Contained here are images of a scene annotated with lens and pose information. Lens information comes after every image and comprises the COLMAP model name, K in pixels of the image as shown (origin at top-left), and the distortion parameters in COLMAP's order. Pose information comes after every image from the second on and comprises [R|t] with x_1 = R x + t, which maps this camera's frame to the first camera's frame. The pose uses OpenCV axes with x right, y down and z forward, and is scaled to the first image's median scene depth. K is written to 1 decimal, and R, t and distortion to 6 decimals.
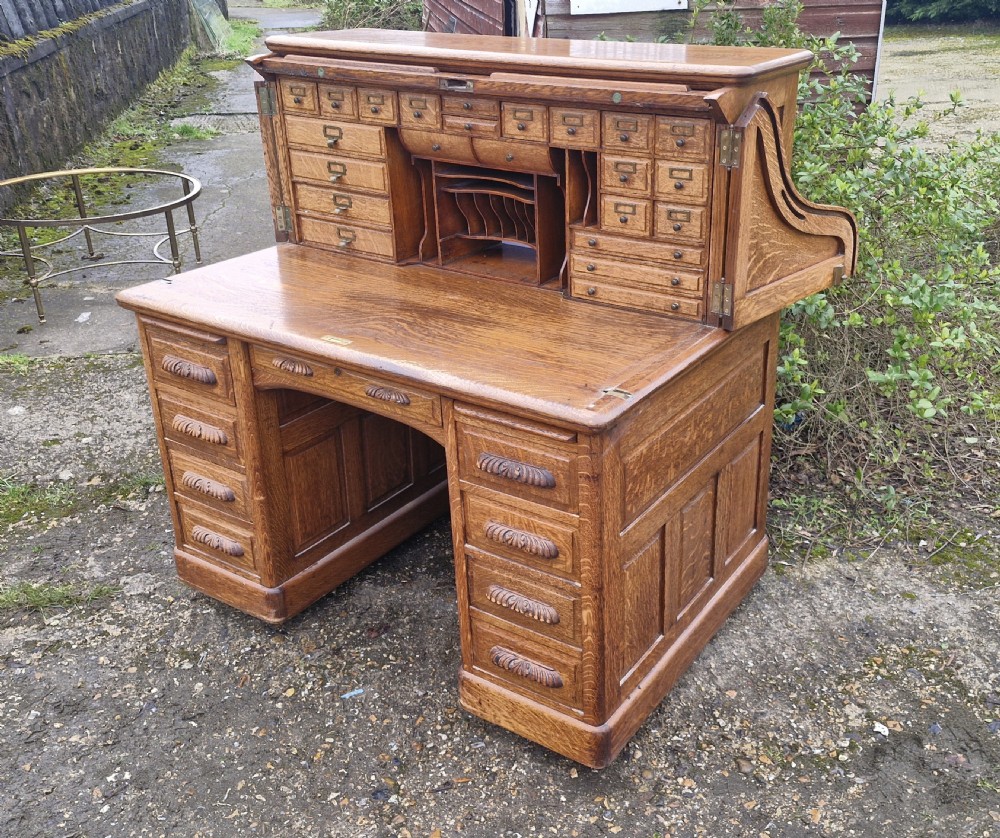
lens RADIAL K [[1033.5, 0, 562.3], [0, 1033.5, 416.2], [0, 0, 1]] dist [0.058104, 0.000000]
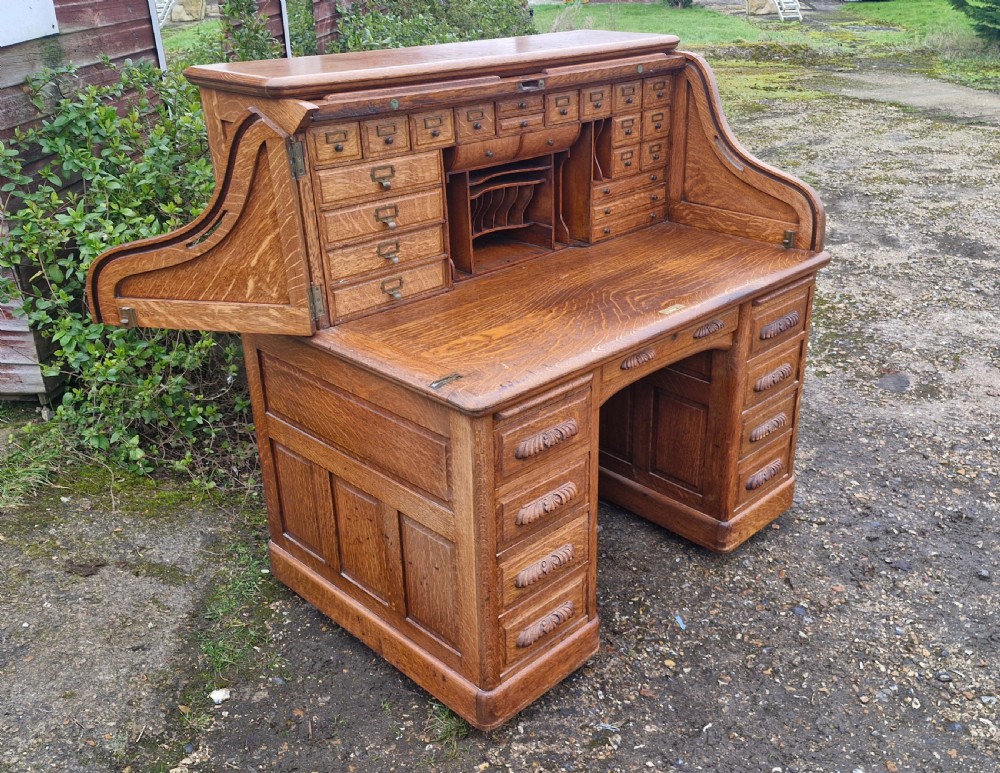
lens RADIAL K [[961.4, 0, 562.8], [0, 961.4, 401.8], [0, 0, 1]] dist [0.011751, 0.000000]
pose [[0.175918, -0.417755, 0.891366, -1.099060], [0.416262, 0.852118, 0.317208, -0.333760], [-0.892064, 0.315239, 0.323799, 0.731612]]
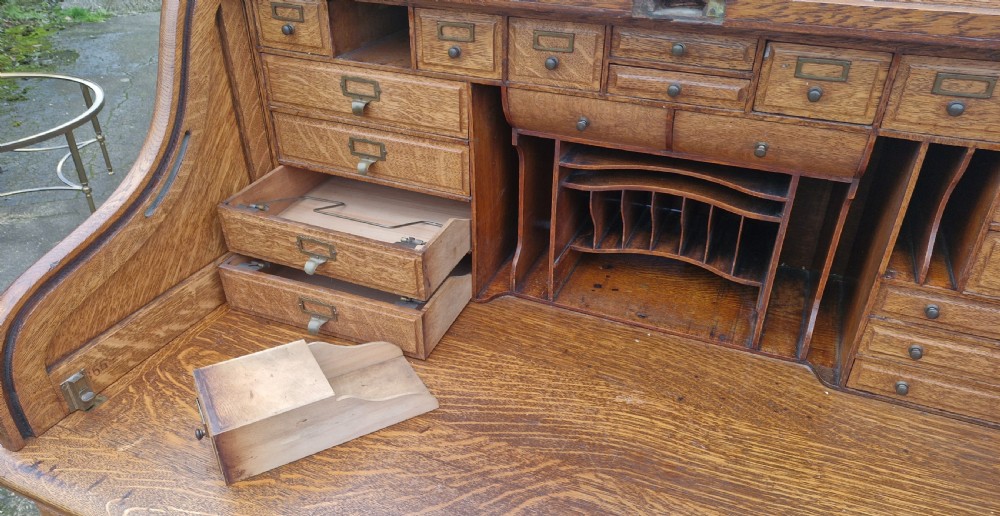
lens RADIAL K [[703.9, 0, 485.2], [0, 703.9, 287.7], [0, 0, 1]] dist [0.047209, -0.048235]
pose [[0.987845, -0.077656, 0.134656, -0.235549], [0.059410, 0.989120, 0.134584, -0.235731], [-0.143642, -0.124948, 0.981710, 0.664151]]
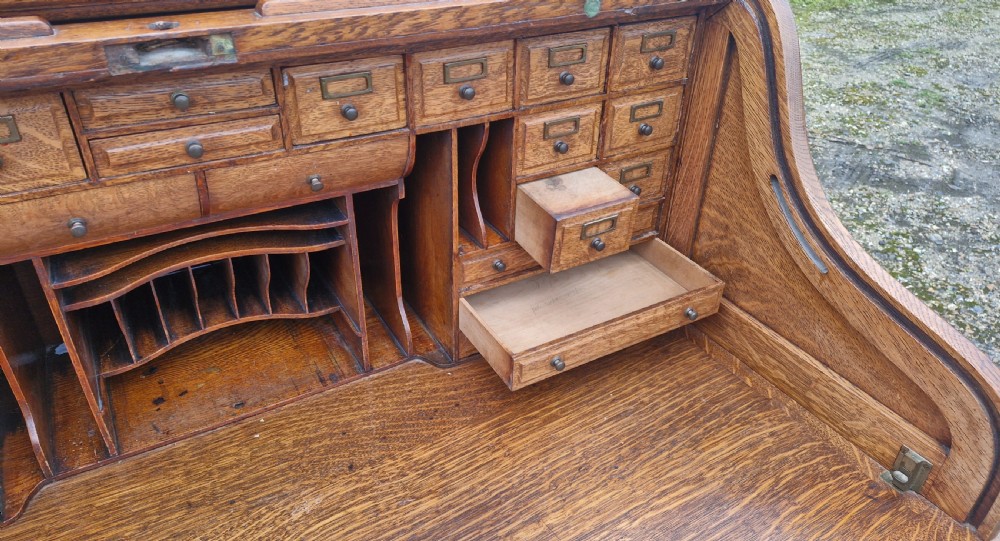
lens RADIAL K [[689.5, 0, 494.4], [0, 689.5, 270.8], [0, 0, 1]] dist [0.044583, -0.032066]
pose [[0.456589, -0.459494, 0.761835, -0.262146], [0.350180, 0.880001, 0.320893, -0.283445], [-0.817864, 0.120264, 0.562704, 0.764536]]
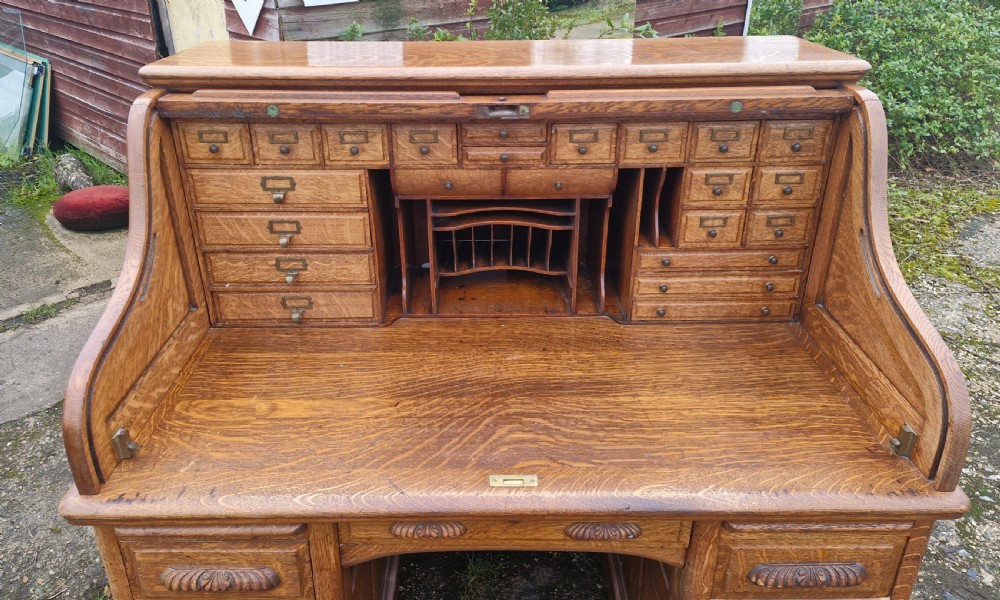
lens RADIAL K [[737.3, 0, 483.8], [0, 737.3, 285.5], [0, 0, 1]] dist [0.071228, -0.057131]
pose [[0.838960, -0.236326, 0.490200, -0.417210], [0.230221, 0.970337, 0.073786, -0.227218], [-0.493097, 0.050951, 0.868481, 0.503589]]
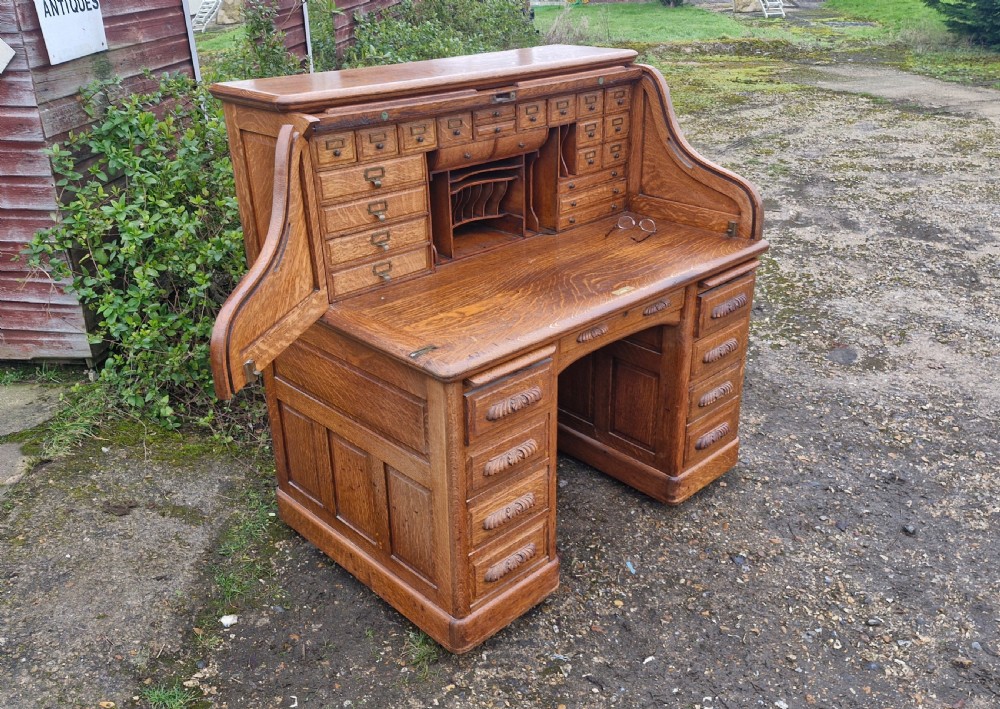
lens RADIAL K [[886.8, 0, 507.1], [0, 886.8, 342.9], [0, 0, 1]] dist [0.078454, -0.097940]
pose [[0.233951, -0.390033, 0.890585, -1.147636], [0.424612, 0.865020, 0.267294, -0.339425], [-0.874627, 0.315619, 0.367985, 0.676310]]
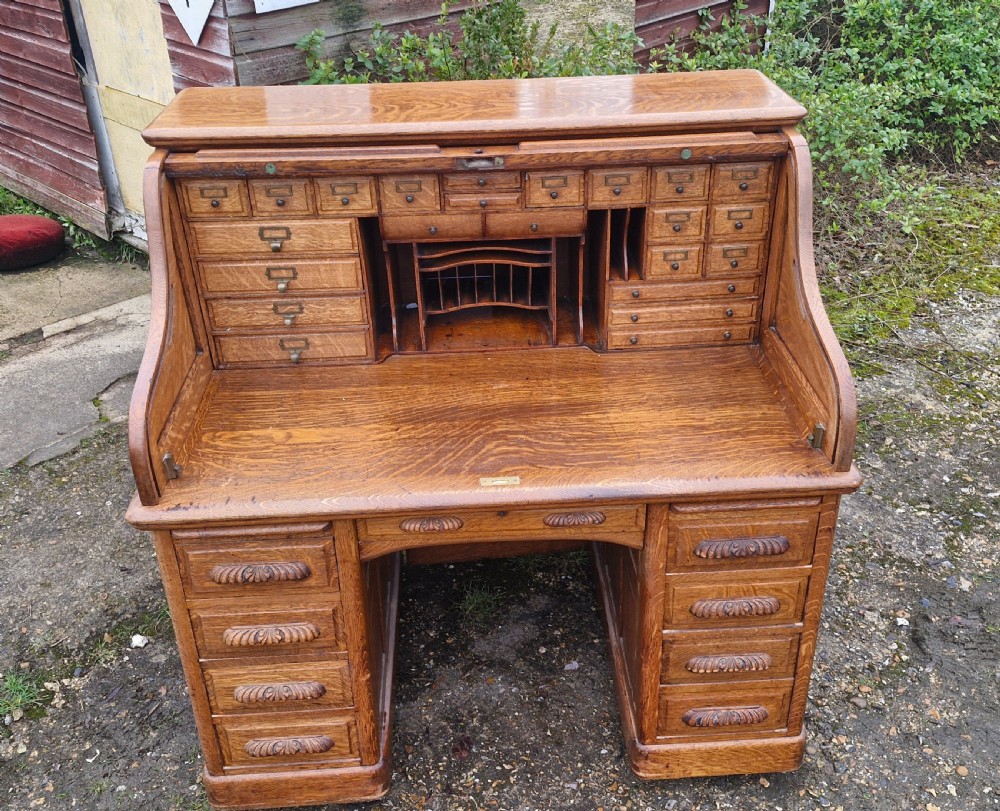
lens RADIAL K [[996.4, 0, 523.4], [0, 996.4, 407.9], [0, 0, 1]] dist [0.071718, 0.000000]
pose [[0.803387, -0.312287, 0.506998, -0.560755], [0.260957, 0.949971, 0.171626, -0.250078], [-0.535230, -0.005578, 0.844688, 0.244703]]
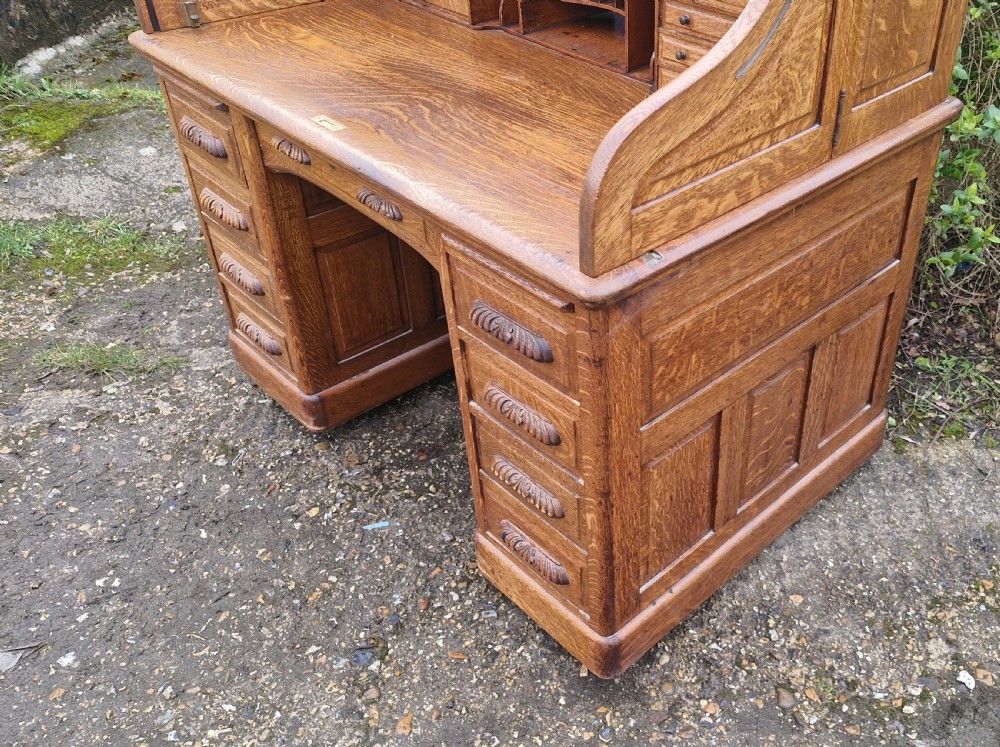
lens RADIAL K [[923.2, 0, 646.1], [0, 923.2, 381.3], [0, 0, 1]] dist [0.045323, 0.000000]
pose [[0.980526, 0.141639, -0.136044, 0.124954], [-0.109965, 0.969906, 0.217234, -0.057971], [0.162719, -0.198043, 0.966593, 0.297795]]
